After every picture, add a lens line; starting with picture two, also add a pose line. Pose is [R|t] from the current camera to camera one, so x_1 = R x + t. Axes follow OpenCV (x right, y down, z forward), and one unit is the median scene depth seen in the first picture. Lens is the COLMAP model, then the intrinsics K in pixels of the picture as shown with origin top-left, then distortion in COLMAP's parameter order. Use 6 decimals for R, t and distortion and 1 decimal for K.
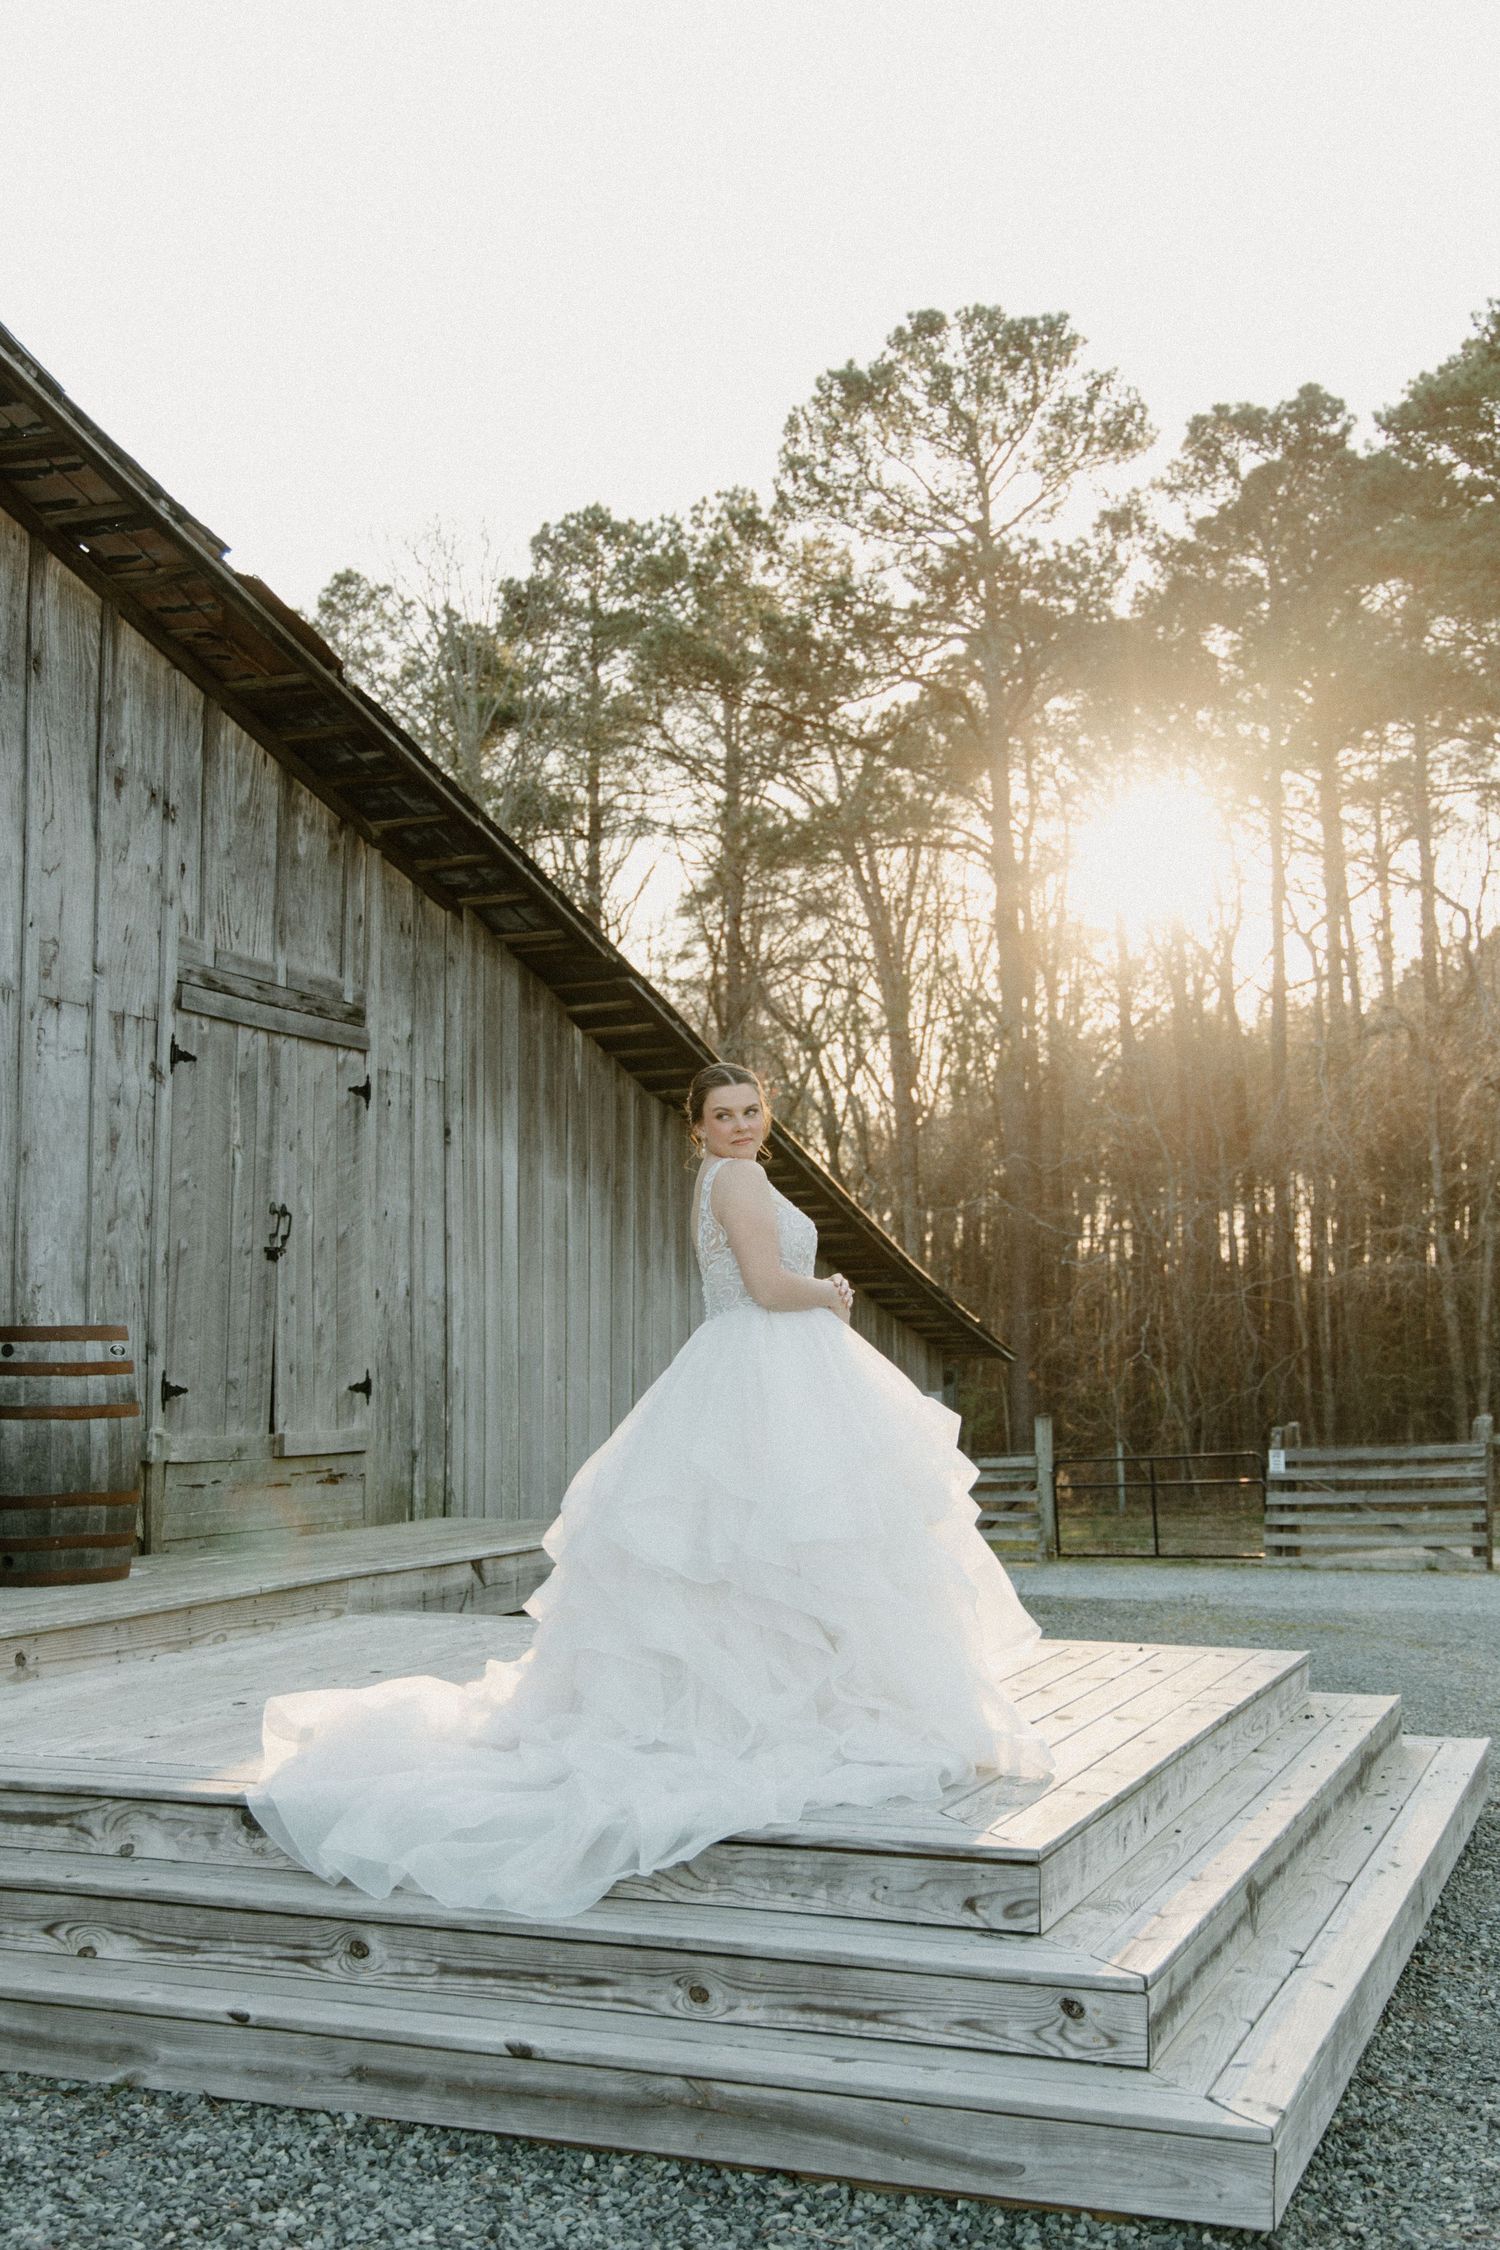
lens RADIAL K [[2575.6, 0, 699.8], [0, 2575.6, 1199.0], [0, 0, 1]] dist [-0.002382, 0.023317]
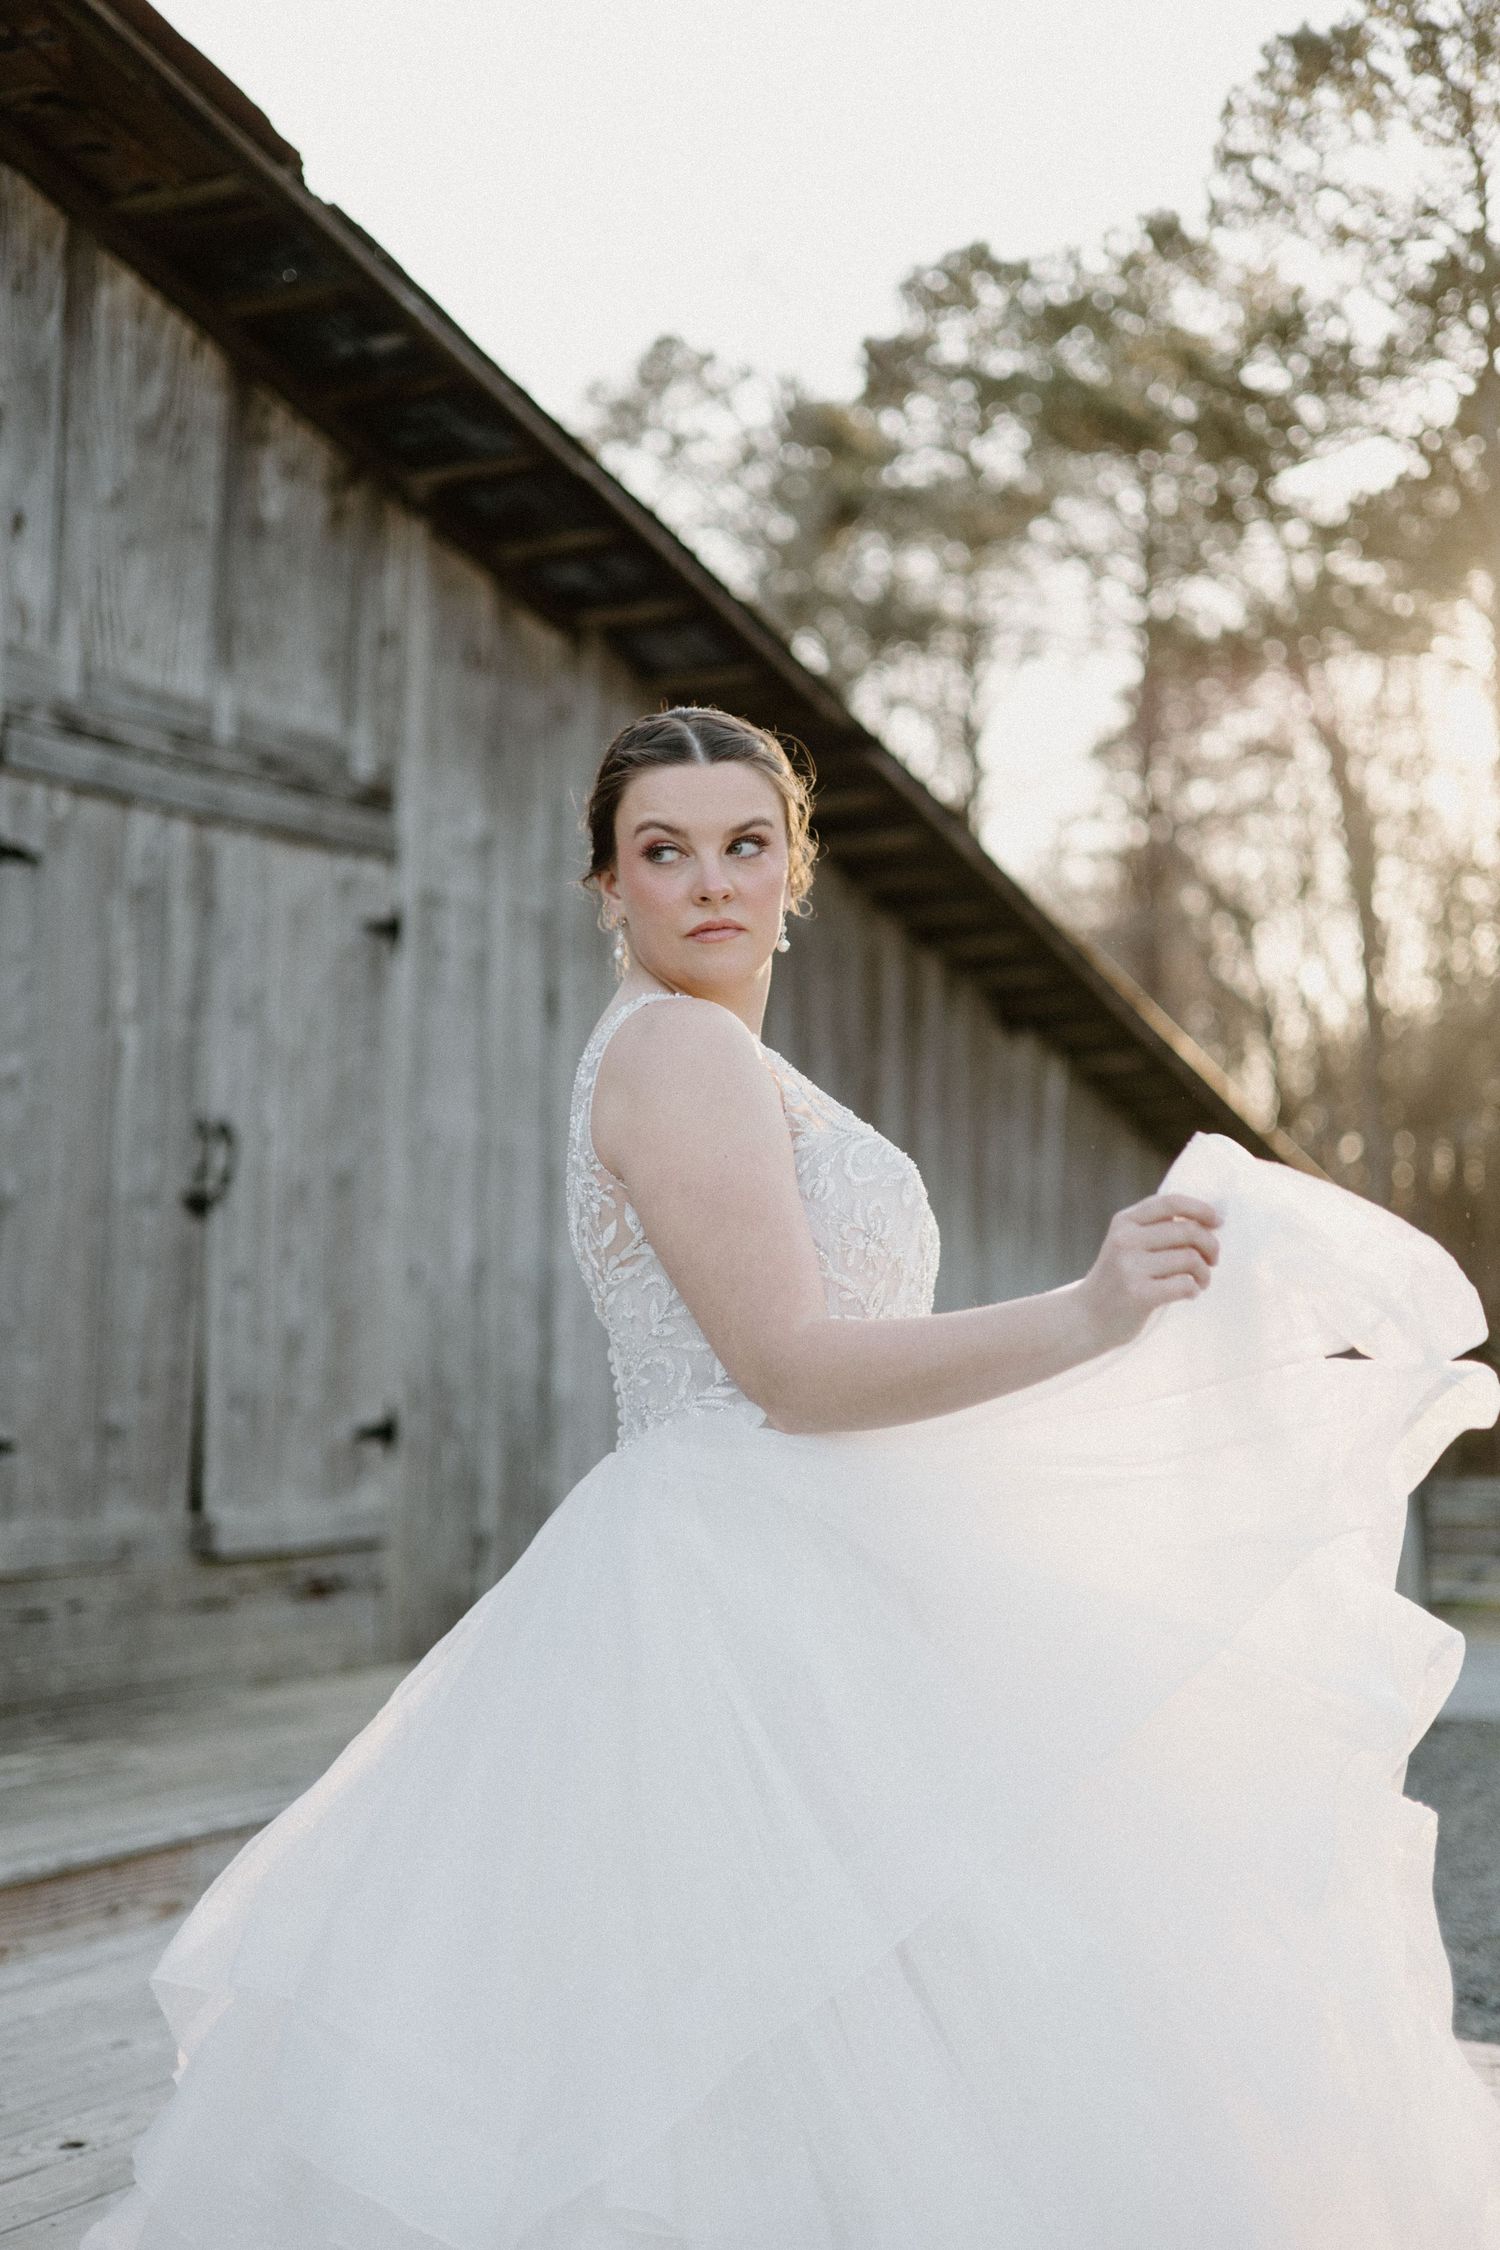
lens RADIAL K [[3148.6, 0, 745.9], [0, 3148.6, 1120.8], [0, 0, 1]] dist [0.003813, 0.007449]
pose [[0.992973, 0.007385, -0.118111, 0.033338], [-0.007423, 0.999972, 0.000125, 0.001505], [0.118109, 0.000753, 0.993000, 0.276280]]
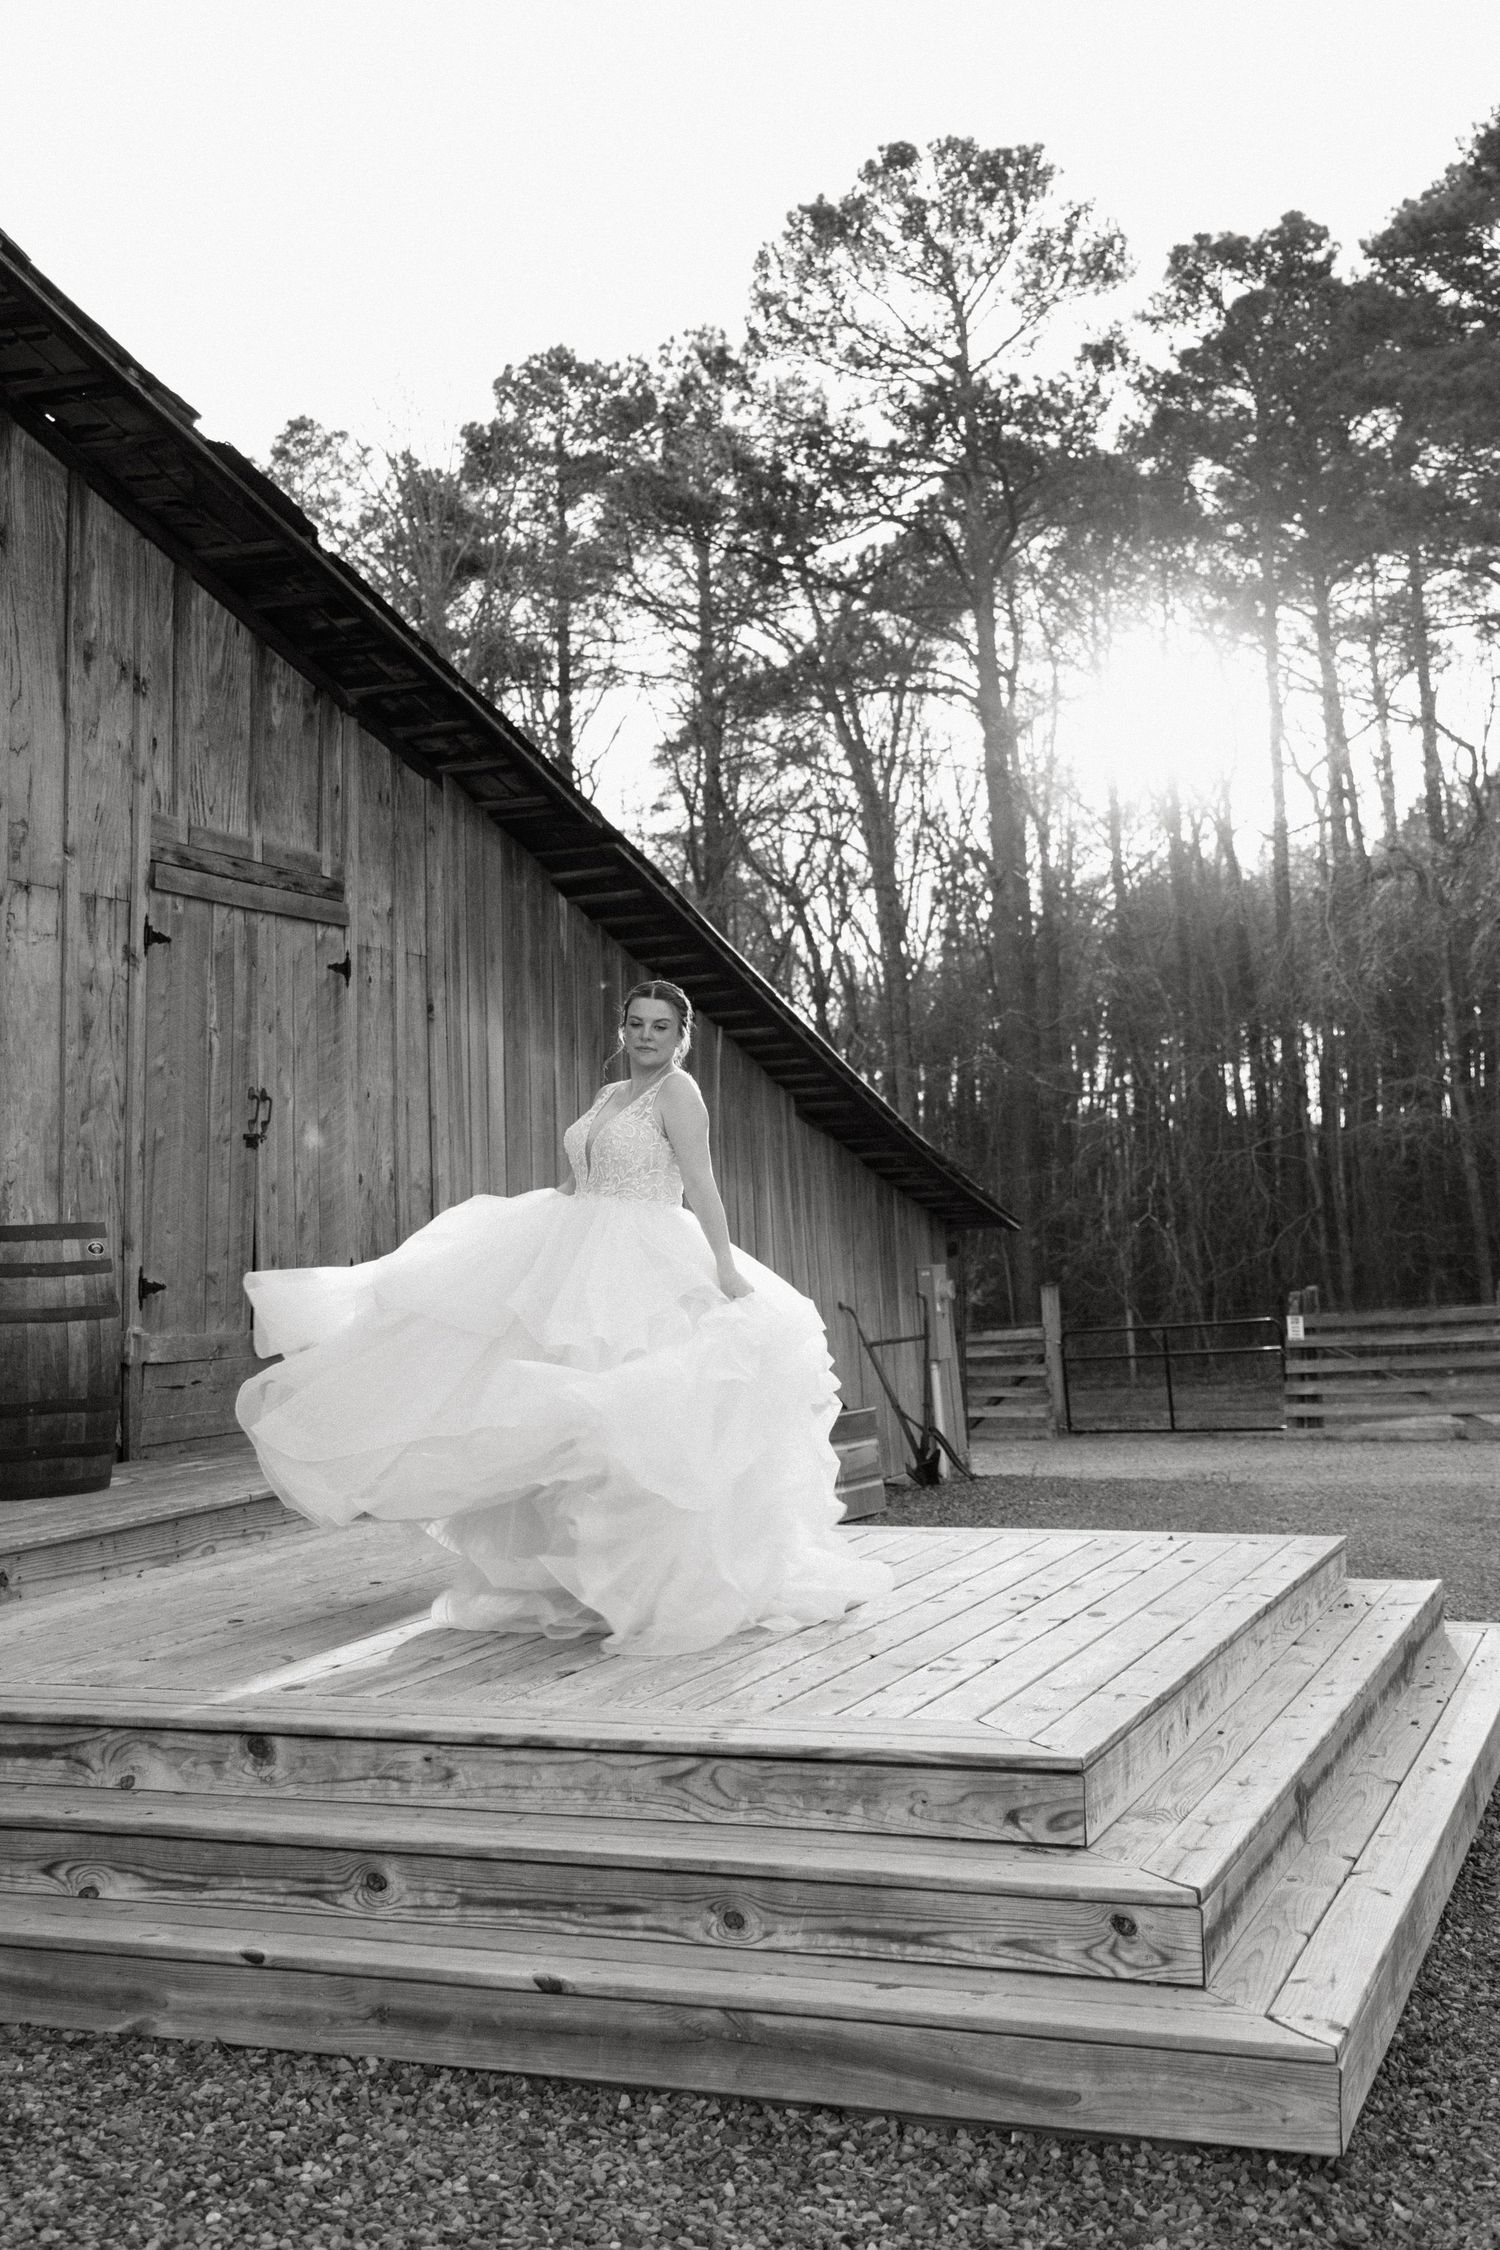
lens RADIAL K [[2698.3, 0, 729.7], [0, 2698.3, 933.3], [0, 0, 1]] dist [0.016066, -0.007117]
pose [[0.999606, -0.020365, 0.019339, -0.005269], [0.021252, 0.998677, -0.046815, -0.004381], [-0.018360, 0.047207, 0.998716, -0.009233]]
